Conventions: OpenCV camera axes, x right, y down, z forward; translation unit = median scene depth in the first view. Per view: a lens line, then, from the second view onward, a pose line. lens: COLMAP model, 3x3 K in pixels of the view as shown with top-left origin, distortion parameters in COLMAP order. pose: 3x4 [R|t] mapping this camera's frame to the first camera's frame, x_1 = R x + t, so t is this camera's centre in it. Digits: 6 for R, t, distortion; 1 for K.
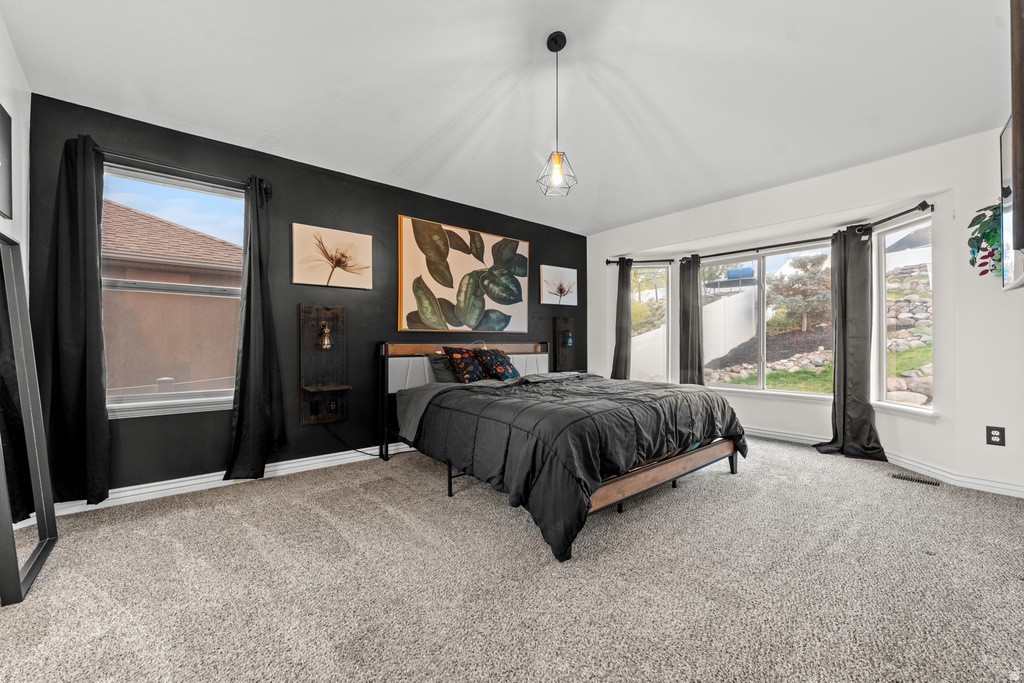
lens RADIAL K [[411.4, 0, 513.3], [0, 411.4, 341.1], [0, 0, 1]] dist [0.001568, -0.000023]
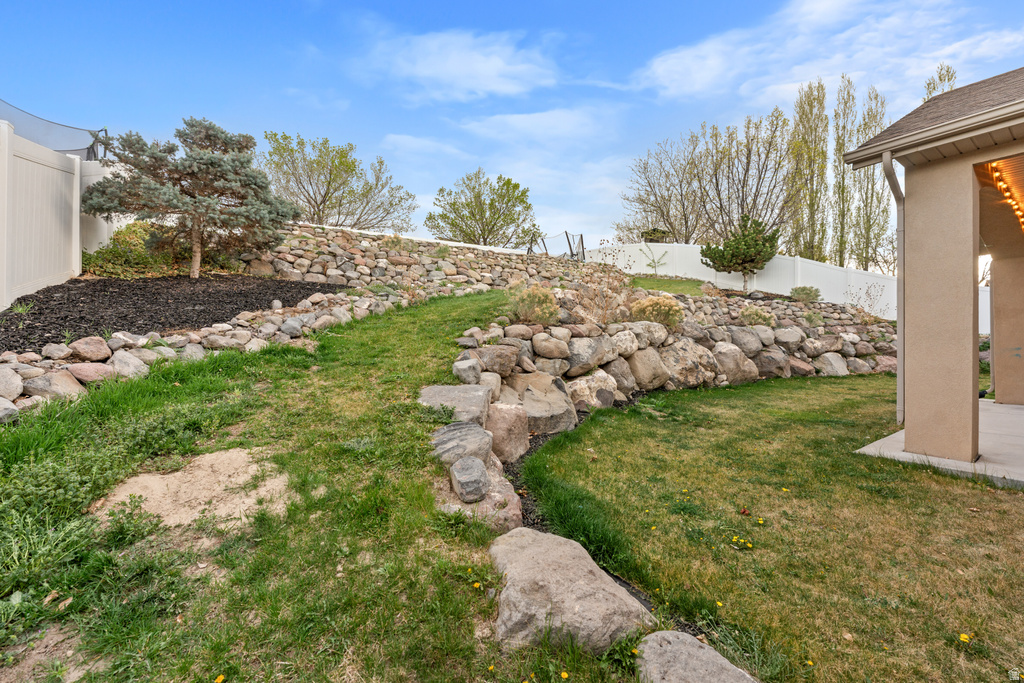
lens RADIAL K [[411.4, 0, 513.6], [0, 411.4, 340.8], [0, 0, 1]] dist [0.001568, -0.000023]
pose [[0.079262, -0.002165, 0.996851, 0.284632], [0.002966, 0.999994, 0.001936, 0.062144], [-0.996849, 0.002803, 0.079268, 0.690862]]
